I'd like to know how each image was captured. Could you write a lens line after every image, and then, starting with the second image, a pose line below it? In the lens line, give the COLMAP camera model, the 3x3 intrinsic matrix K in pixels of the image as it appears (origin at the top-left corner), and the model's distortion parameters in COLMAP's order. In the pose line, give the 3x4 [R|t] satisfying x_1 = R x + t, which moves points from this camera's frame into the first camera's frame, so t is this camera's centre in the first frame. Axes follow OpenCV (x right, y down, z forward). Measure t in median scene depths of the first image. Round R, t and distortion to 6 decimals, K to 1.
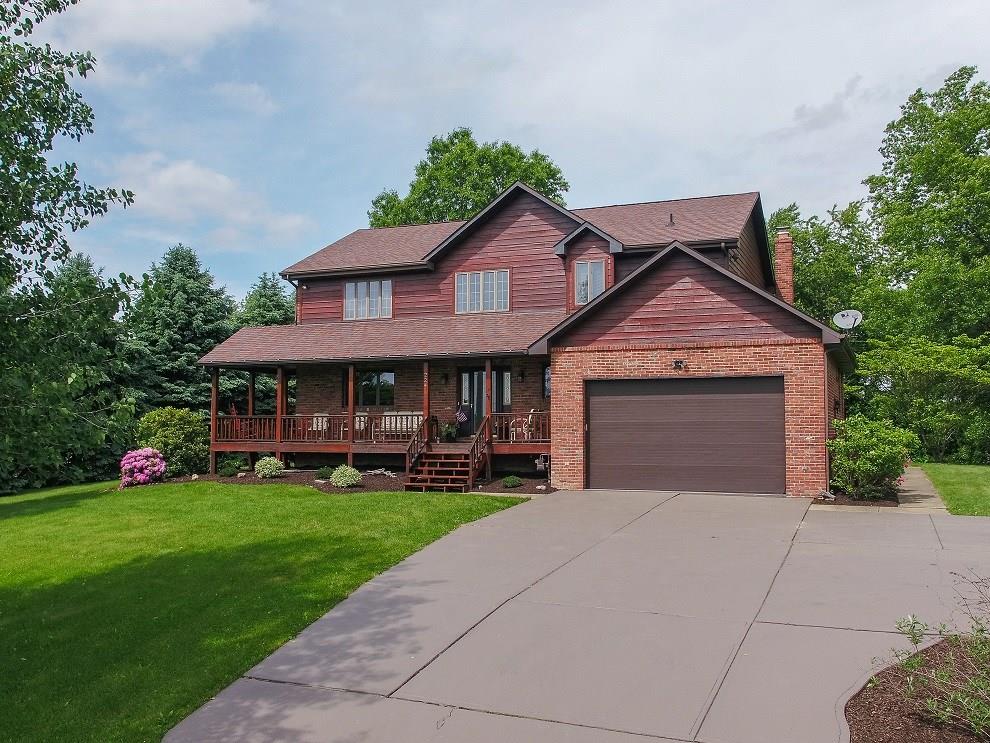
lens RADIAL K [[972.4, 0, 495.0], [0, 972.4, 371.5], [0, 0, 1]] dist [-0.014191, -0.006534]
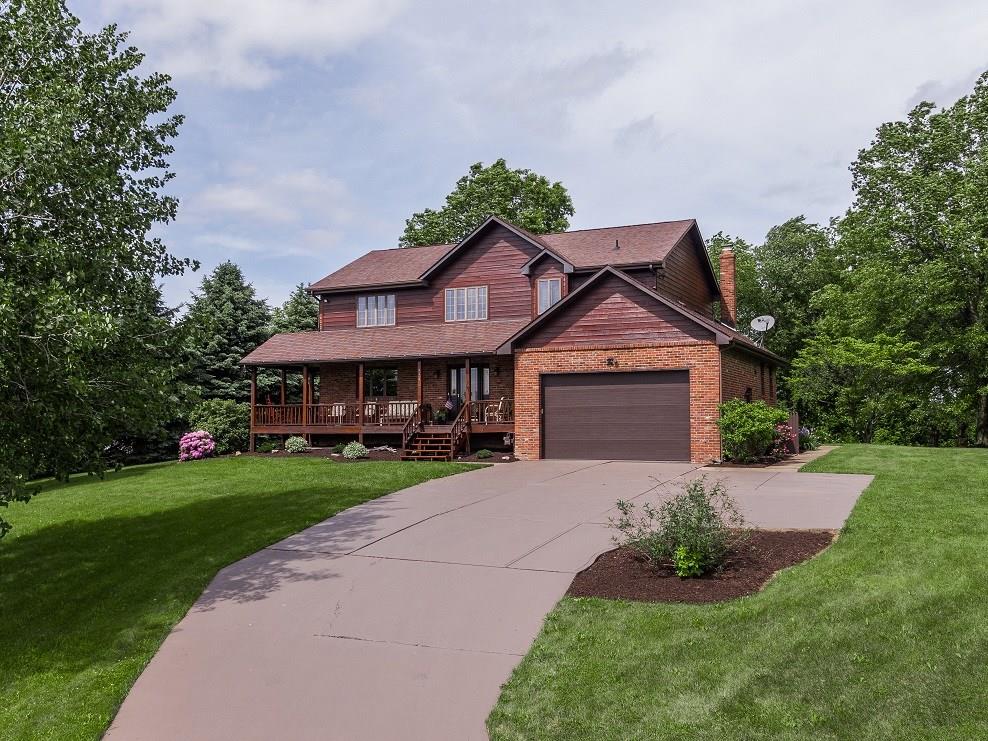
lens RADIAL K [[930.5, 0, 494.0], [0, 930.5, 370.5], [0, 0, 1]] dist [0.007274, -0.005330]
pose [[0.999398, -0.006027, -0.034171, 0.065619], [0.006035, 0.999982, 0.000129, 0.003235], [0.034170, -0.000335, 0.999416, -0.199087]]
